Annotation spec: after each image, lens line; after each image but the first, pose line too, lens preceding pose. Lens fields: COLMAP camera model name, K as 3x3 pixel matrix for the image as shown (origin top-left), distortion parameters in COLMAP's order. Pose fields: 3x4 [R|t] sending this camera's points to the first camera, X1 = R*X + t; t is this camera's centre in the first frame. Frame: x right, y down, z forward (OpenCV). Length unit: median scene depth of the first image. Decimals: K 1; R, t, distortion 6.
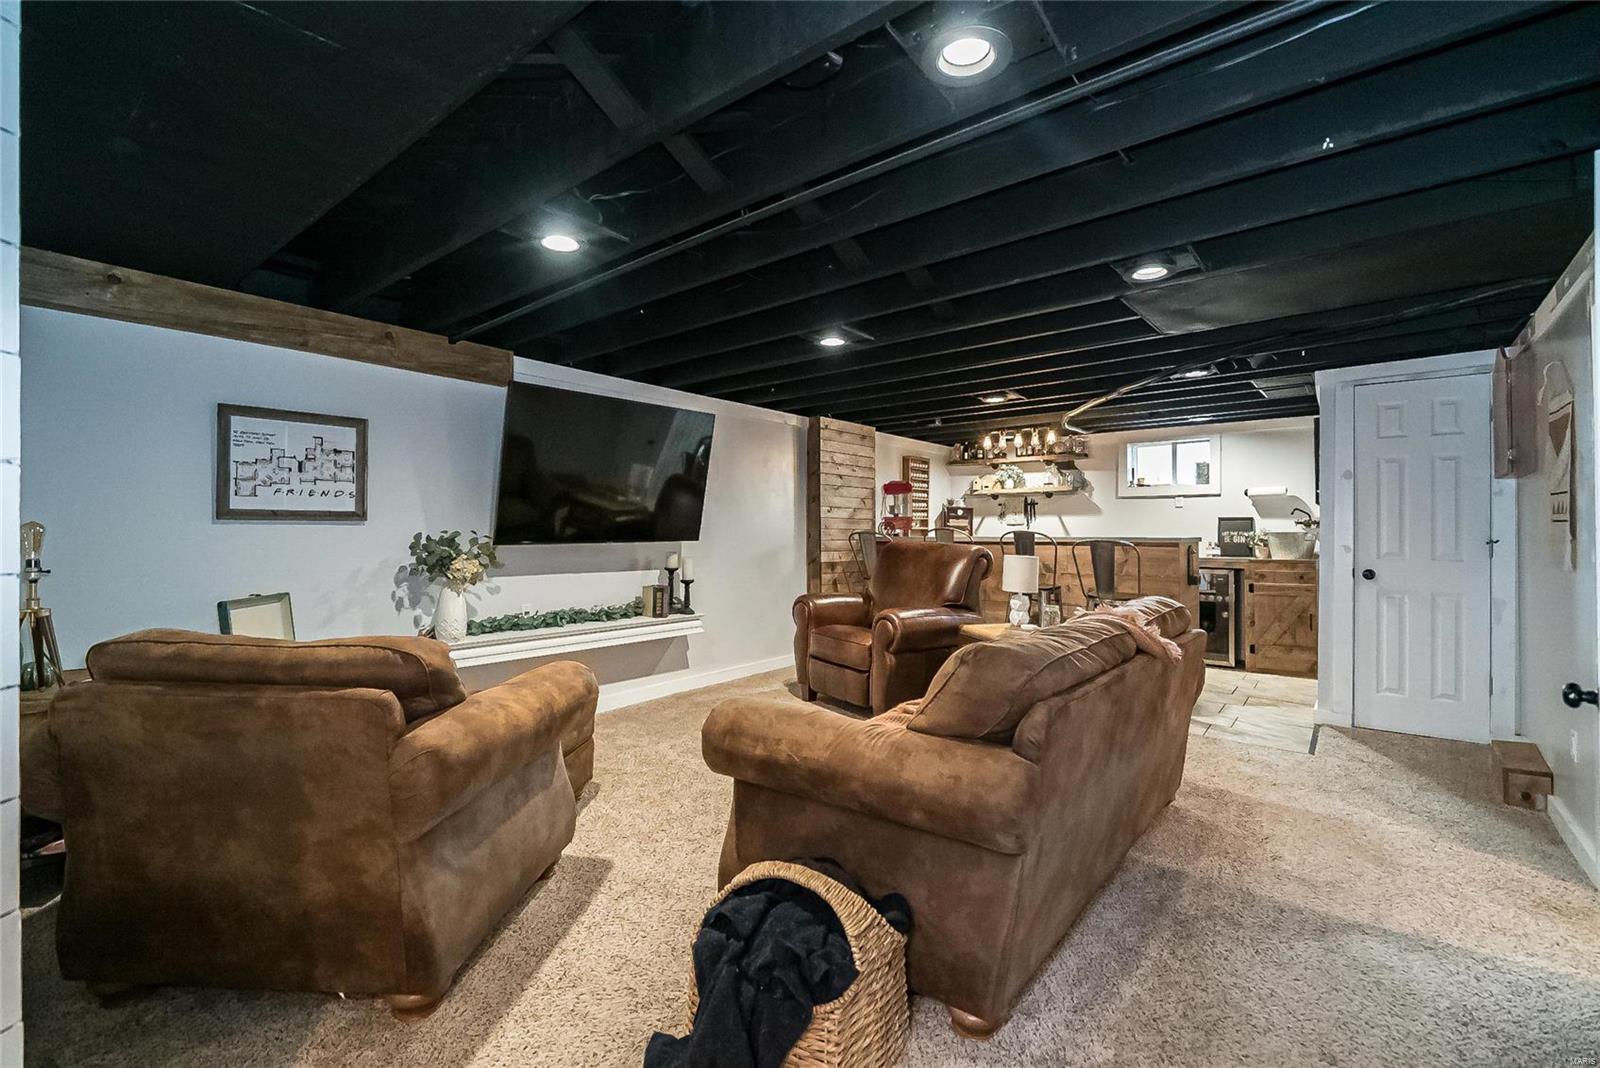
lens RADIAL K [[711.6, 0, 795.1], [0, 711.6, 532.7], [0, 0, 1]] dist [-0.005386, 0.004056]
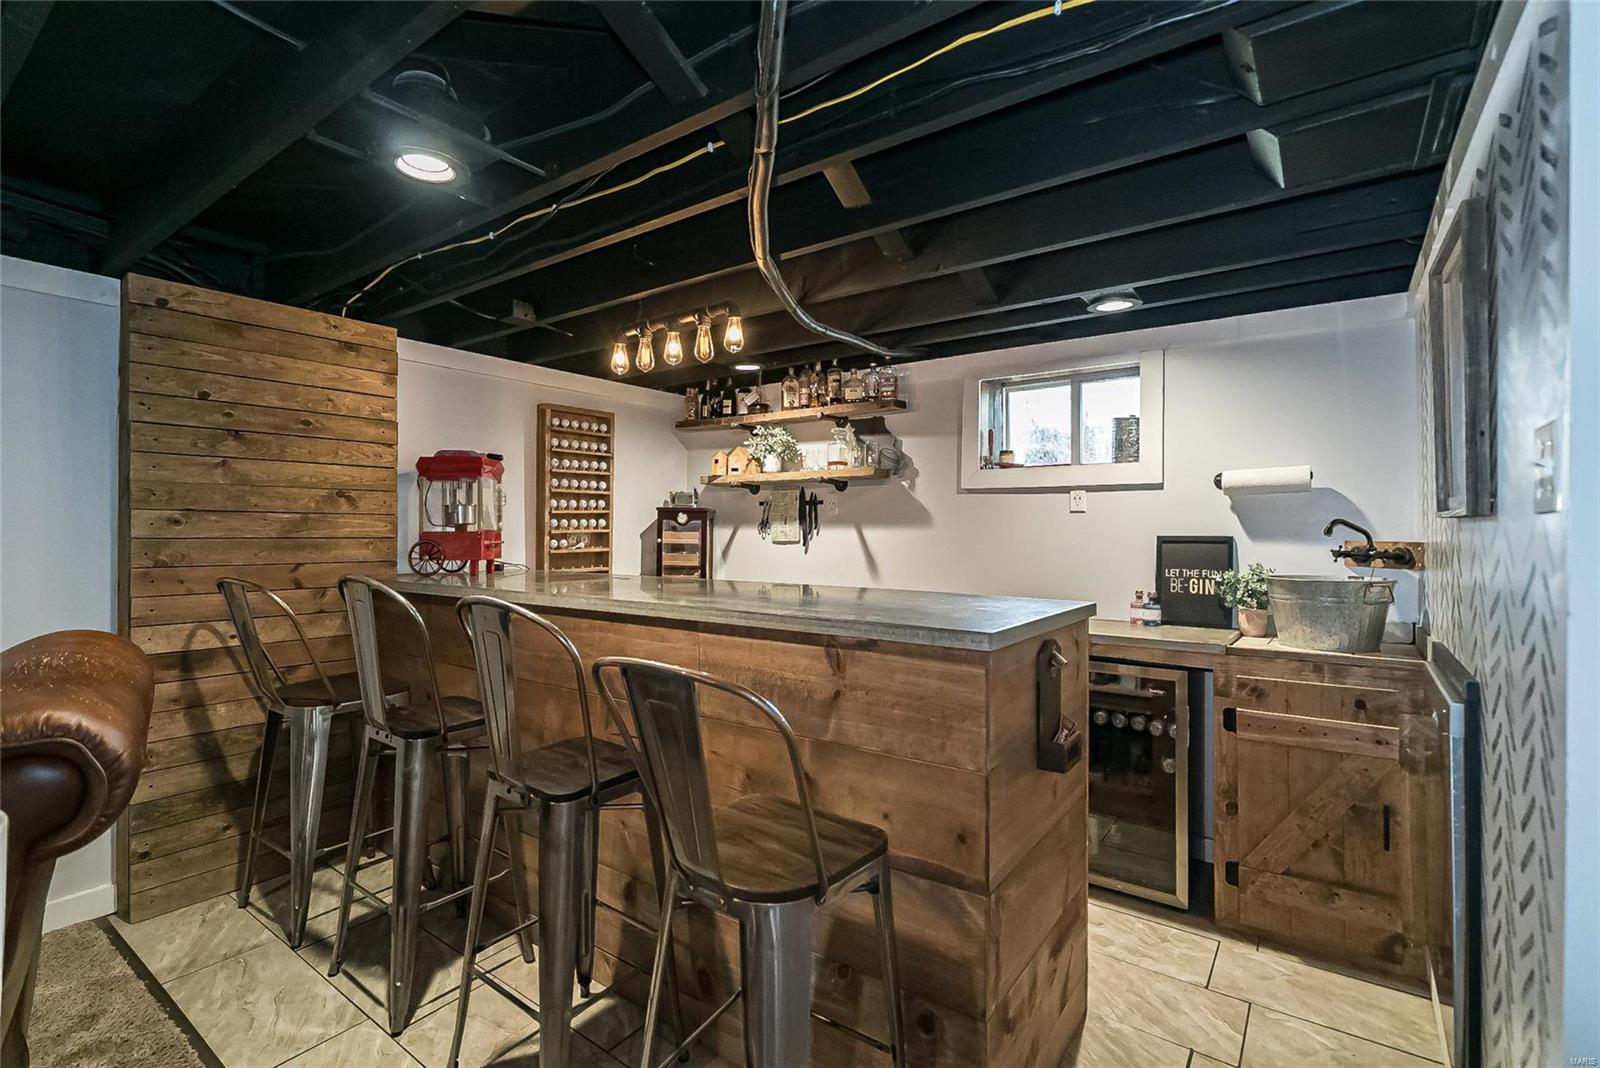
lens RADIAL K [[711.6, 0, 806.4], [0, 711.6, 529.5], [0, 0, 1]] dist [-0.005386, 0.004056]
pose [[0.998928, 0.002725, 0.046212, 0.338987], [-0.003011, 0.999977, 0.006121, -0.026667], [-0.046195, -0.006253, 0.998913, 0.538446]]
